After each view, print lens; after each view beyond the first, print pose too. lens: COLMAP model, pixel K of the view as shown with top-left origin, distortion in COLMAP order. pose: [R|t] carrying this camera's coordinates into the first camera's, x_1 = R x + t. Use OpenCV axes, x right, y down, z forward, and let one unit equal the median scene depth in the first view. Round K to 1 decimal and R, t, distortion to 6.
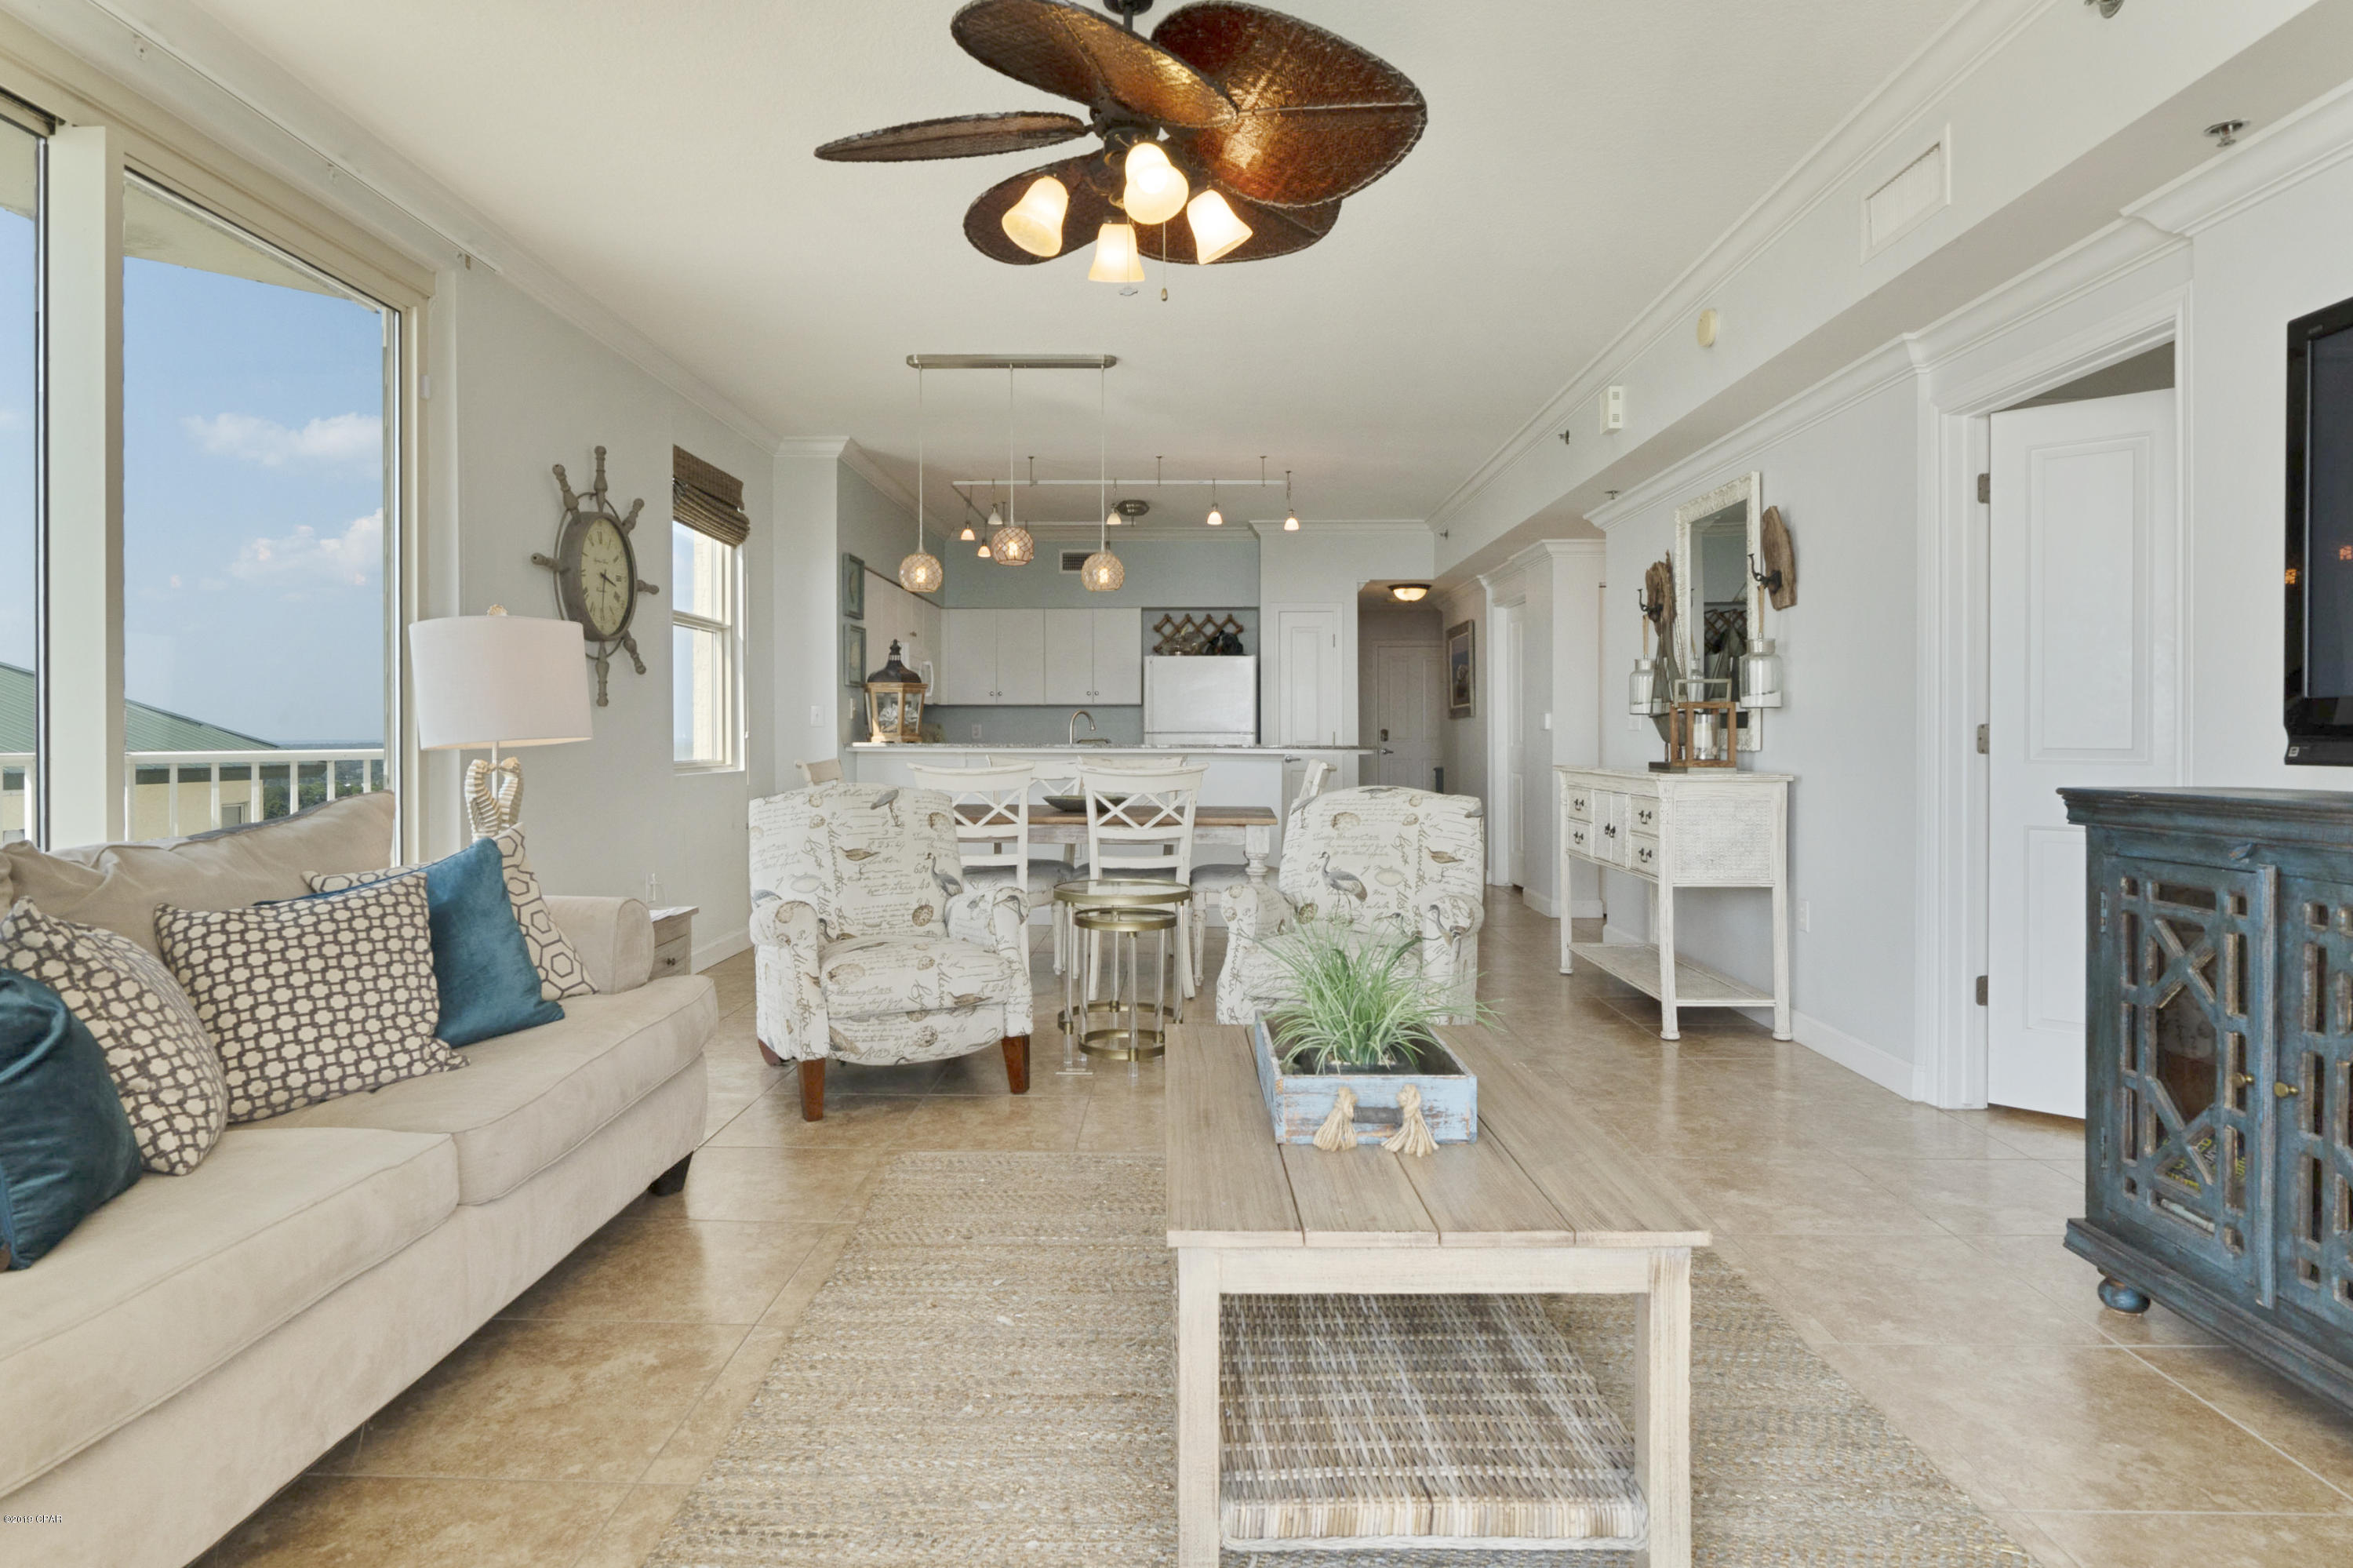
lens RADIAL K [[1254.3, 0, 1167.7], [0, 1254.3, 736.6], [0, 0, 1]] dist [-0.001724, -0.001645]
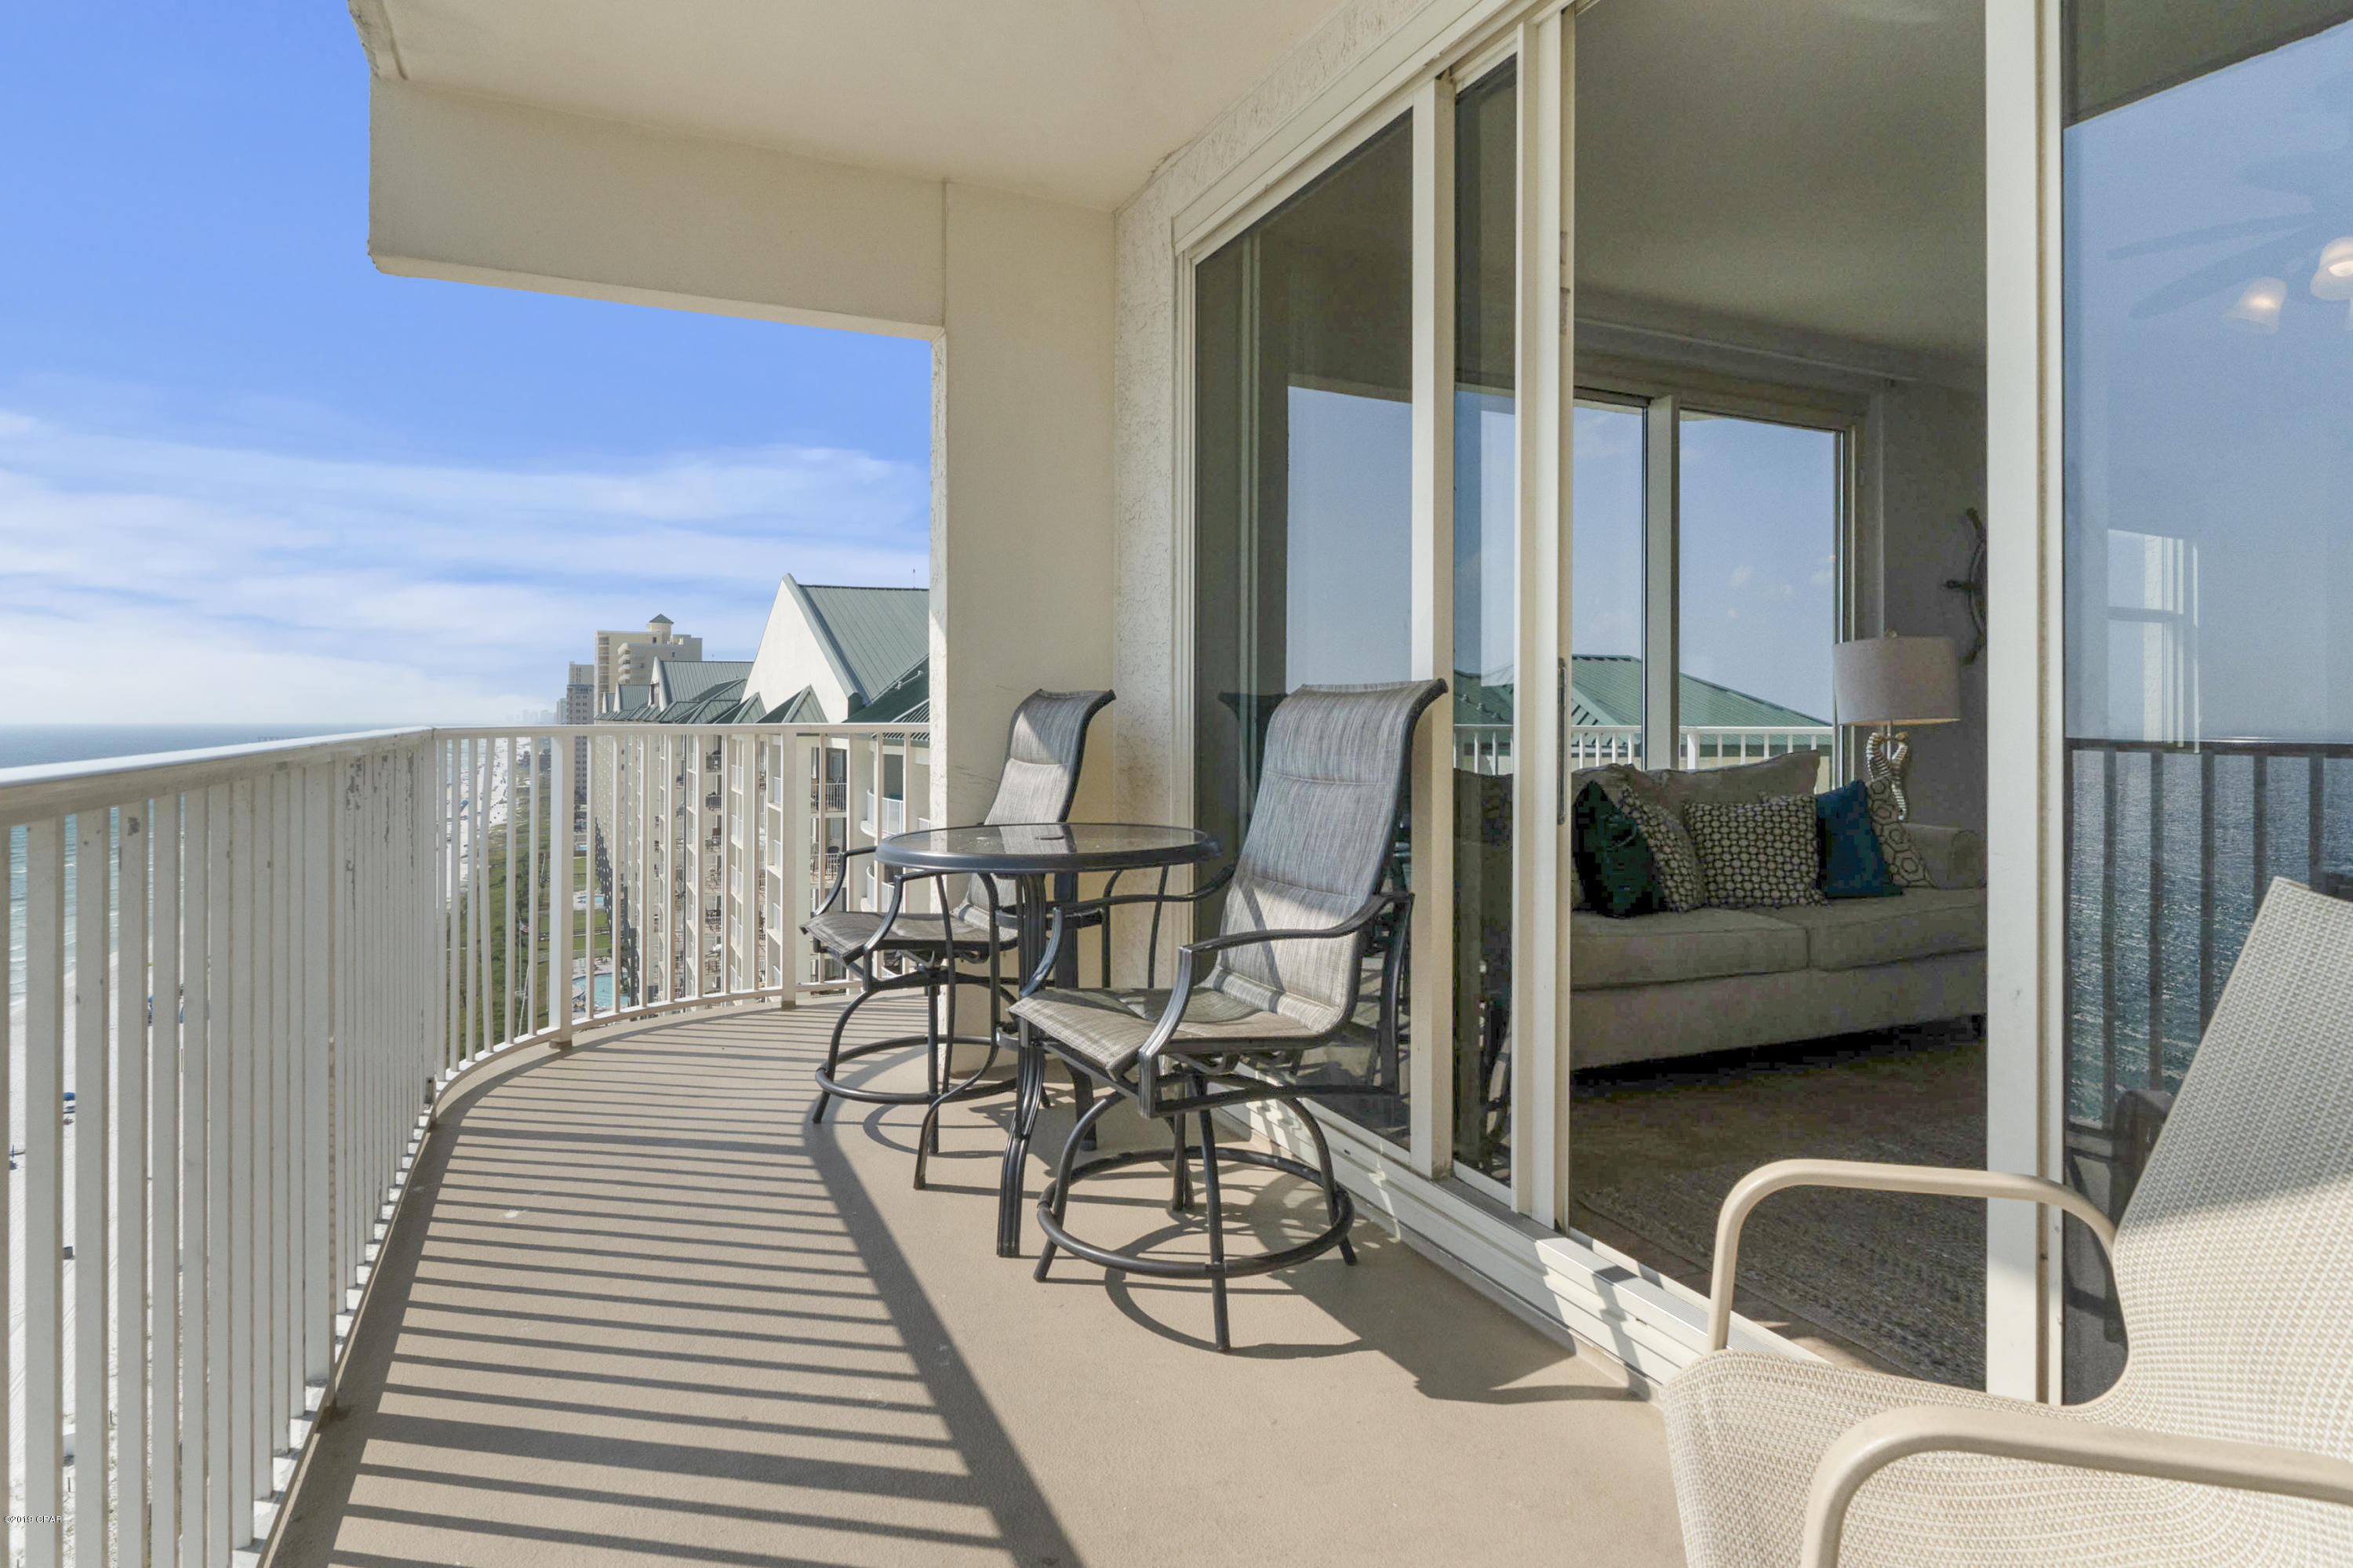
lens RADIAL K [[1254.3, 0, 1167.7], [0, 1254.3, 736.6], [0, 0, 1]] dist [-0.001724, -0.001645]
pose [[0.433747, 0.010816, -0.900970, 0.567334], [-0.002840, 0.999939, 0.010636, 0.012568], [0.901030, -0.002055, 0.433751, -0.543205]]
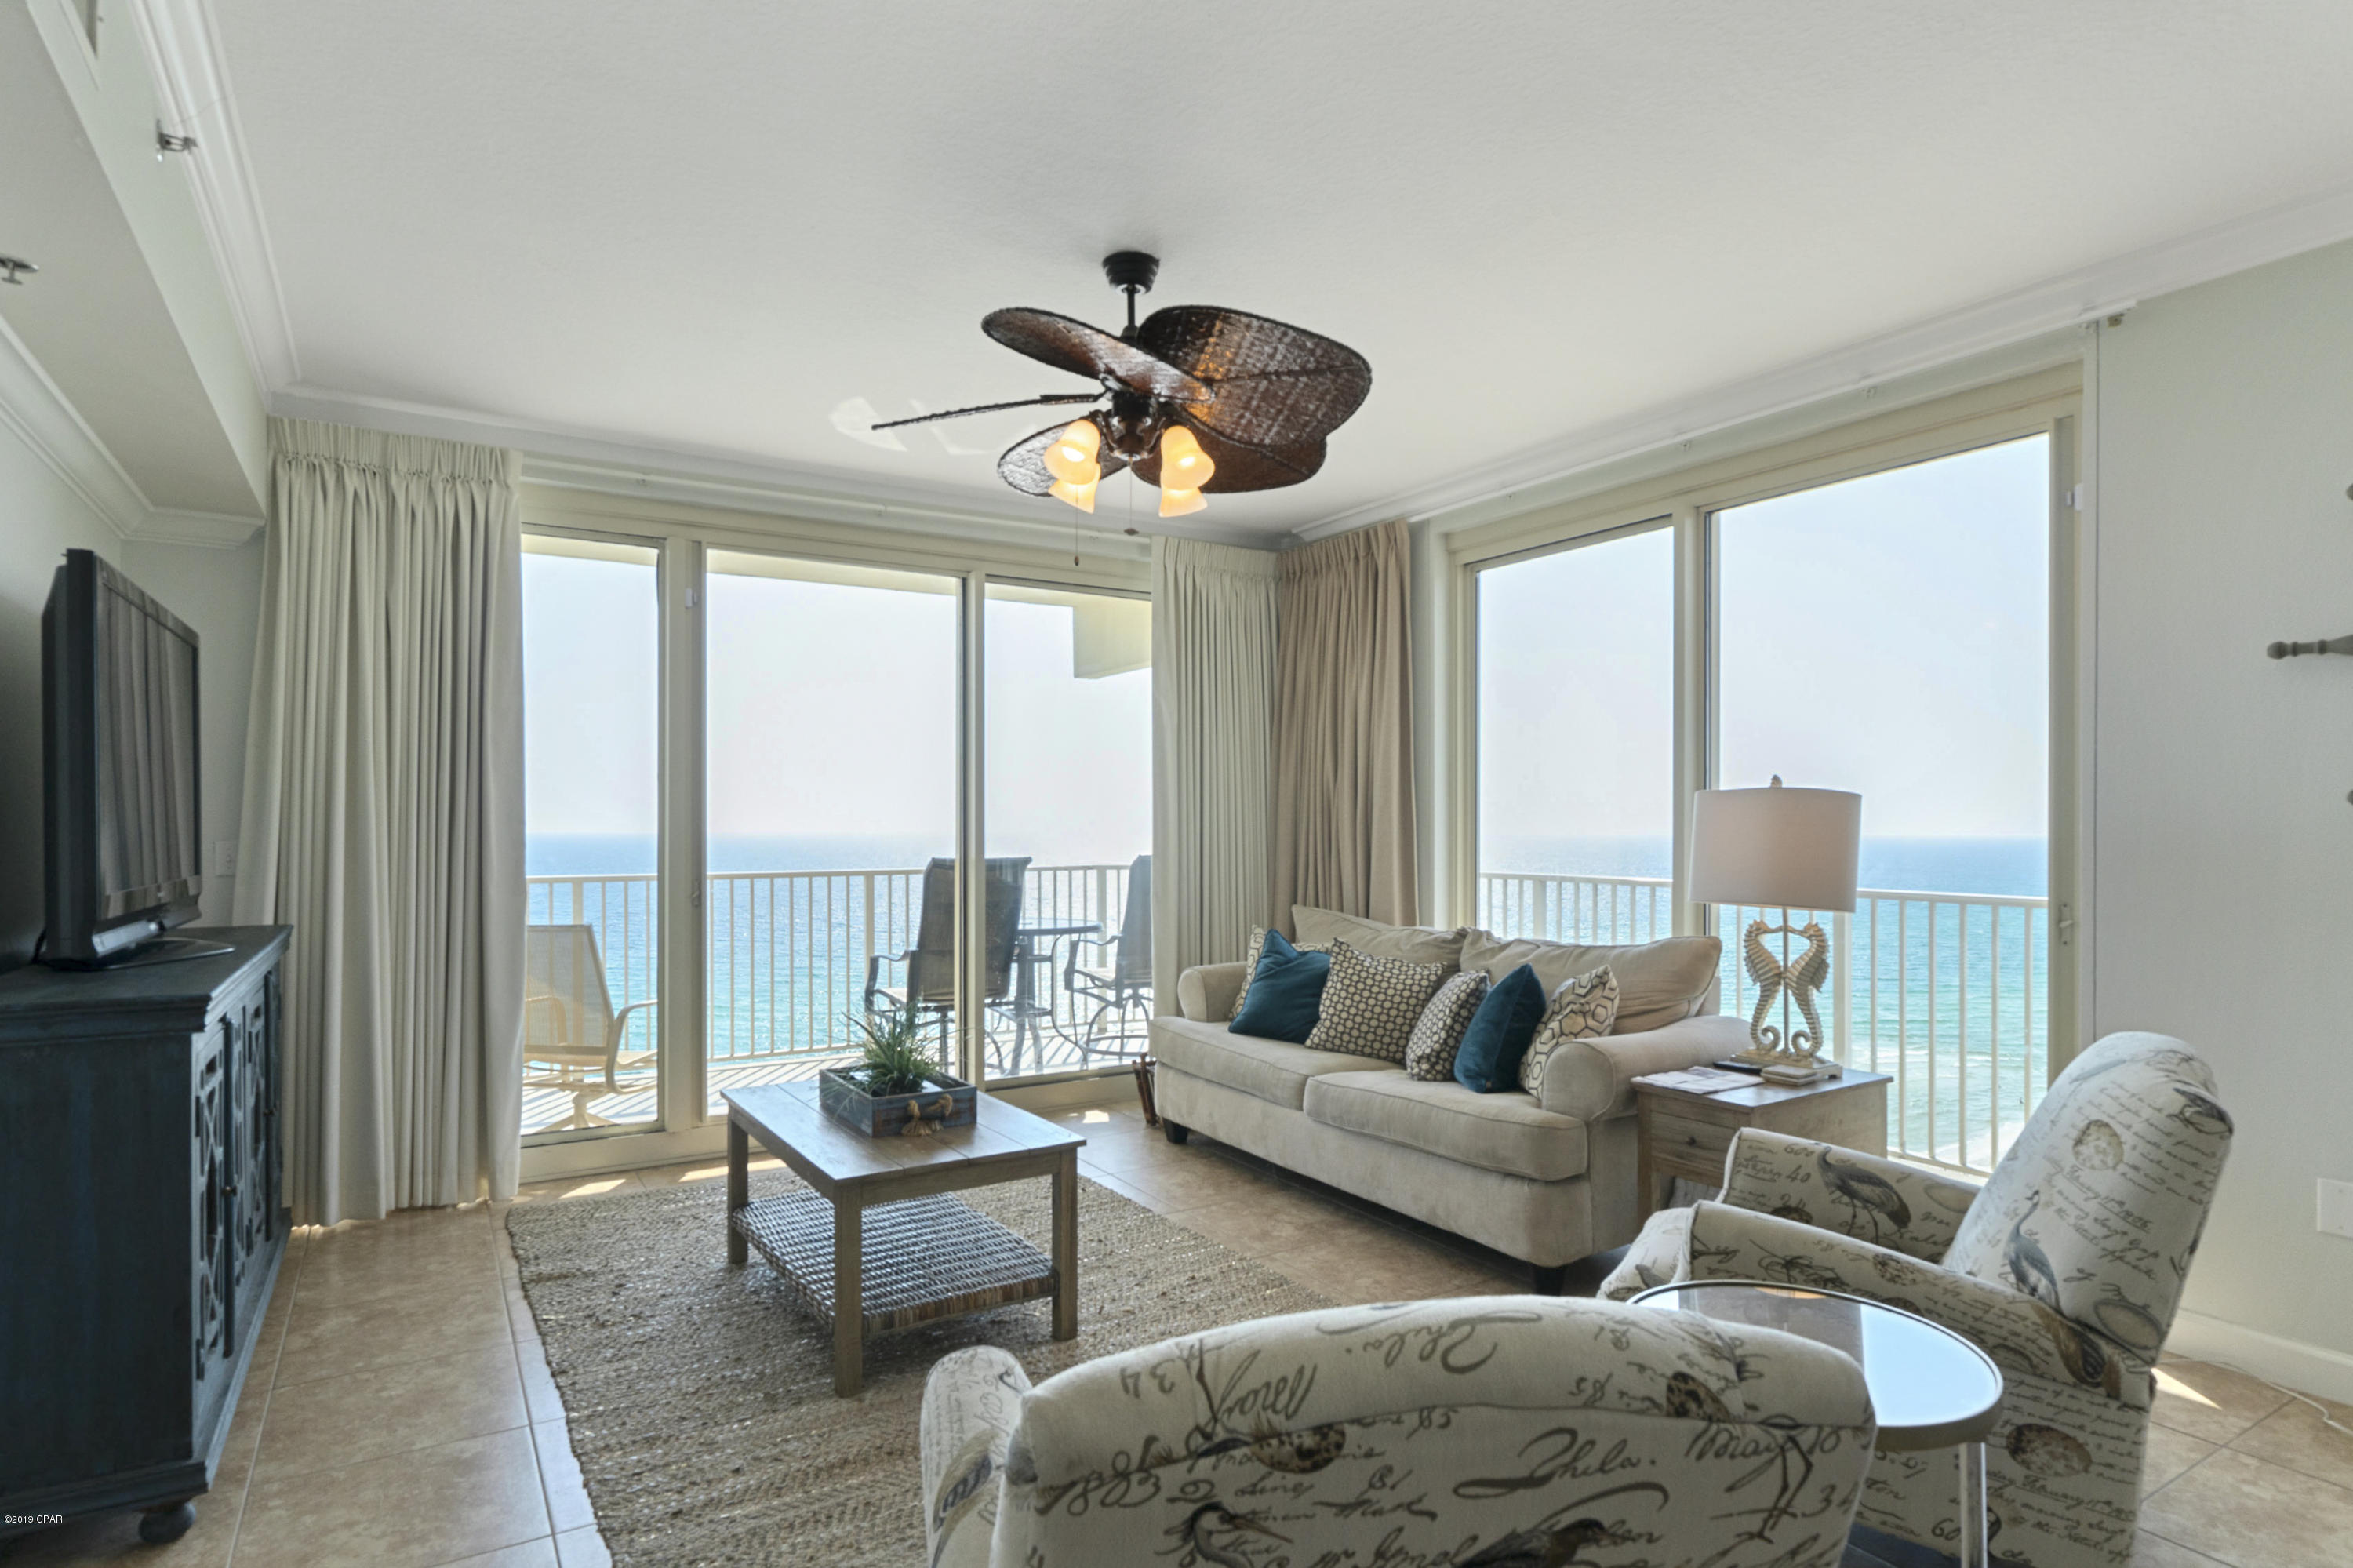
lens RADIAL K [[1239.0, 0, 1167.2], [0, 1239.0, 827.6], [0, 0, 1]] dist [-0.003062, -0.001152]
pose [[-0.840660, 0.003323, -0.541553, 0.619373], [0.000381, 0.999985, 0.005544, -0.088204], [0.541563, 0.004455, -0.840648, 2.159342]]
